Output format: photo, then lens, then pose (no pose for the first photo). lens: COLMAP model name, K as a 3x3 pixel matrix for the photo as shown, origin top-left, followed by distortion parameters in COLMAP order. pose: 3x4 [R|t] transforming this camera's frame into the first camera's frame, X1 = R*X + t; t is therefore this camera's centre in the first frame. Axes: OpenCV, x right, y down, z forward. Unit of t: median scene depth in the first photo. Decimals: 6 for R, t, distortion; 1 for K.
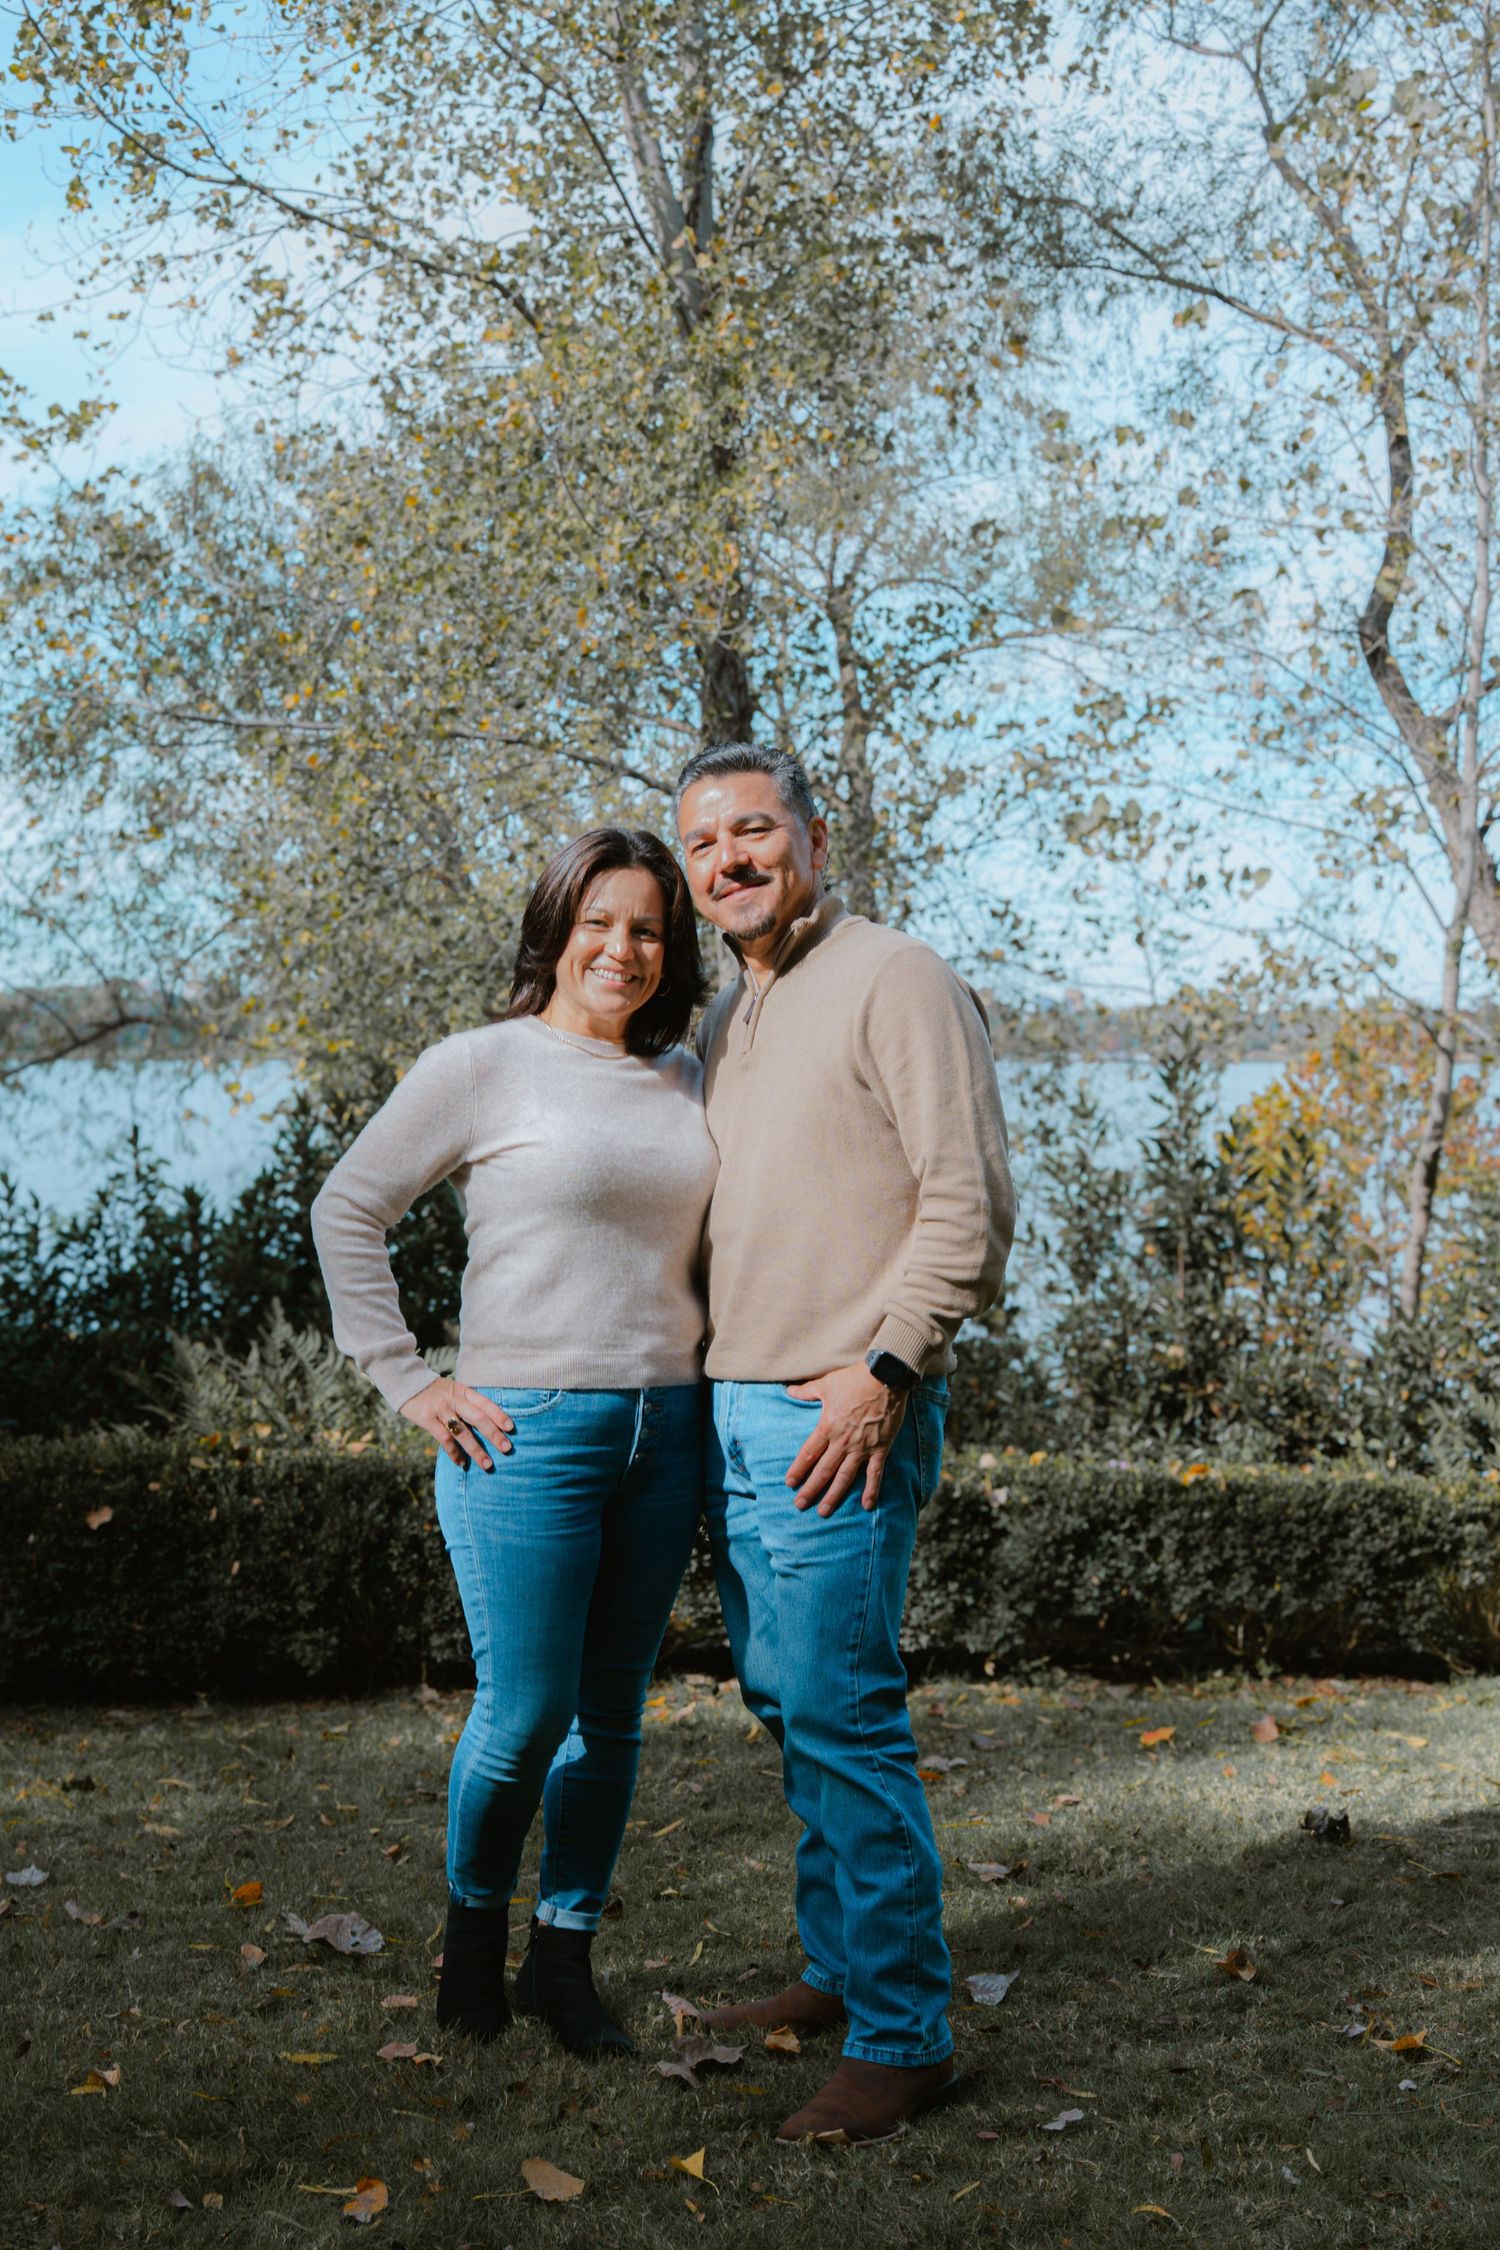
lens RADIAL K [[3266.9, 0, 757.7], [0, 3266.9, 1126.0], [0, 0, 1]] dist [-0.027204, 0.047168]
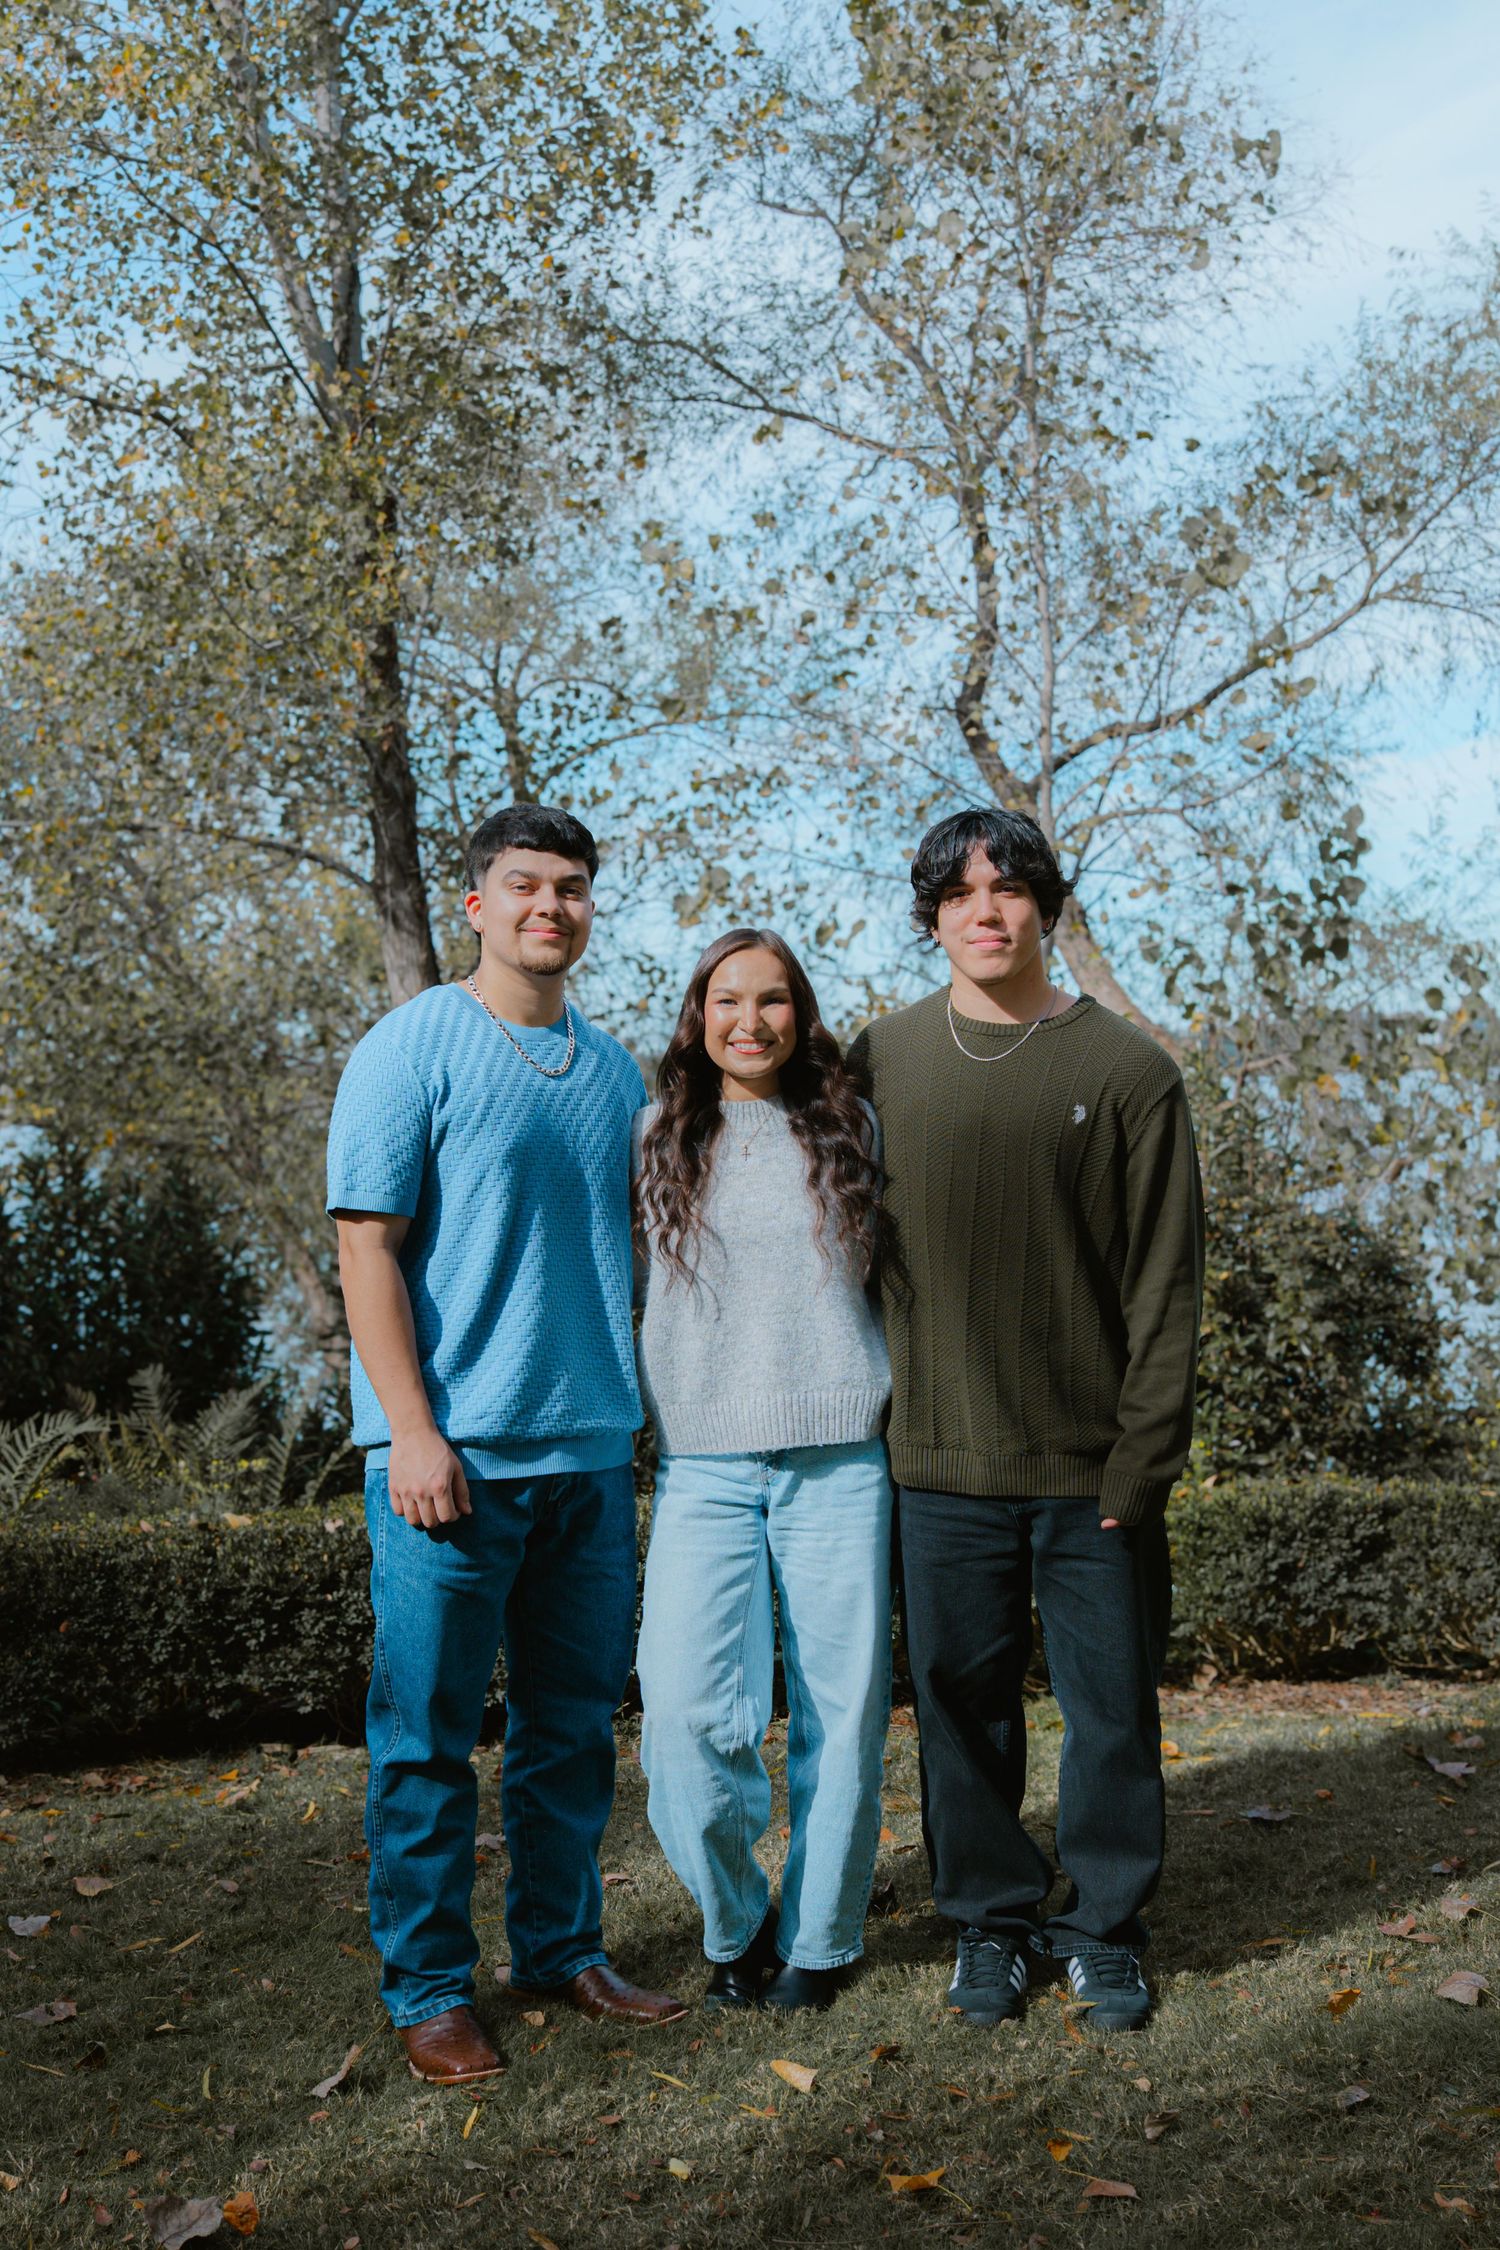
lens RADIAL K [[2805.0, 0, 751.3], [0, 2805.0, 1125.3], [0, 0, 1]] dist [-0.085164, 0.020298]
pose [[0.994603, -0.044300, 0.093823, 0.054419], [0.045324, 0.998933, -0.008818, -0.005684], [-0.093333, 0.013023, 0.995550, 0.138187]]
